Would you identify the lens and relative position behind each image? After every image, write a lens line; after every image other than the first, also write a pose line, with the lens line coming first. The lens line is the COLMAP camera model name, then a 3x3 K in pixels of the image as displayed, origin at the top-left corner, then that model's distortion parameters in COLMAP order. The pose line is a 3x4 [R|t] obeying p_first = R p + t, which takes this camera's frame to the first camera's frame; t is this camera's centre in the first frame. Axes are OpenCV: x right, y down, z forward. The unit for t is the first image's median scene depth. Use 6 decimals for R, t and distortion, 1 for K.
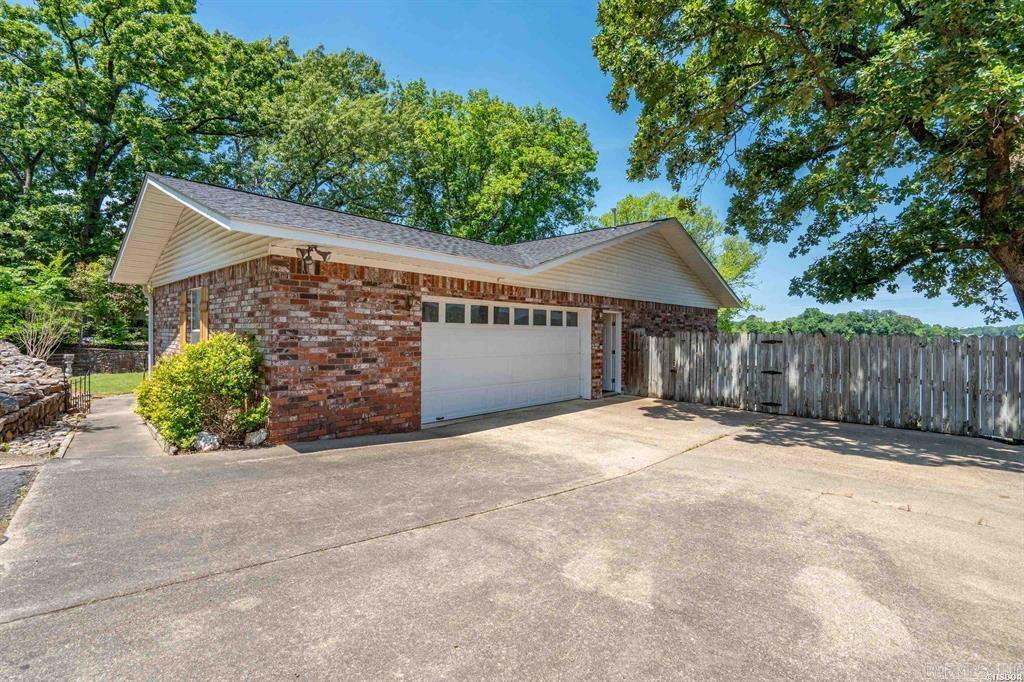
lens RADIAL K [[461.7, 0, 508.6], [0, 461.7, 339.2], [0, 0, 1]] dist [0.001628, 0.000038]
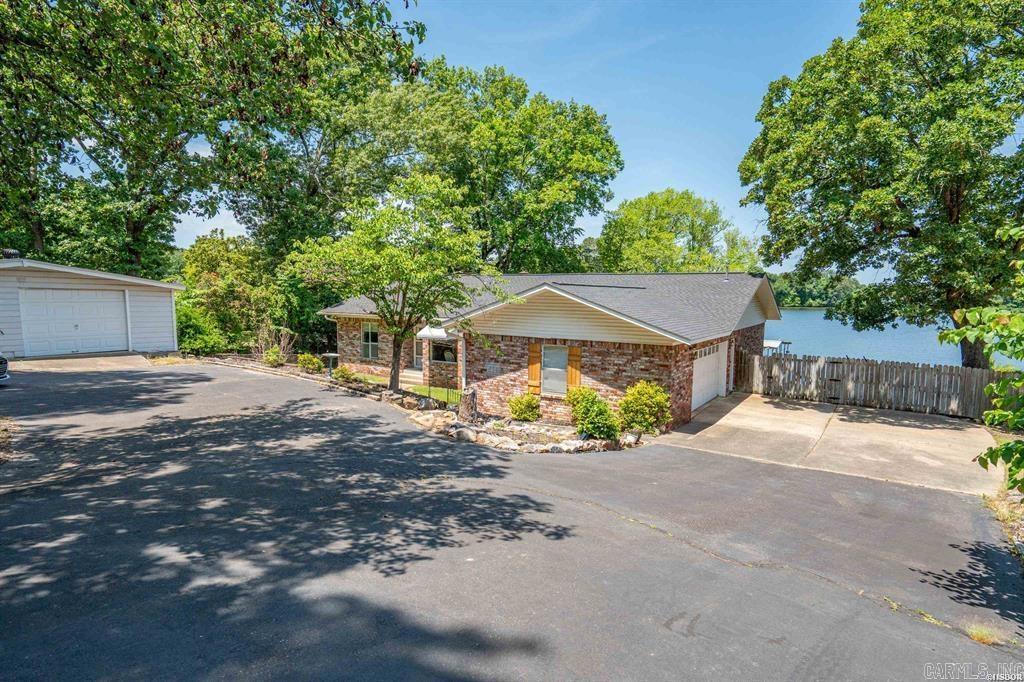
lens RADIAL K [[560.2, 0, 512.0], [0, 560.2, 341.0], [0, 0, 1]] dist [0.002844, 0.001361]
pose [[0.984055, -0.007670, 0.177697, -1.062377], [-0.005858, 0.997130, 0.075479, -0.241429], [-0.177766, -0.075316, 0.981186, -0.890350]]
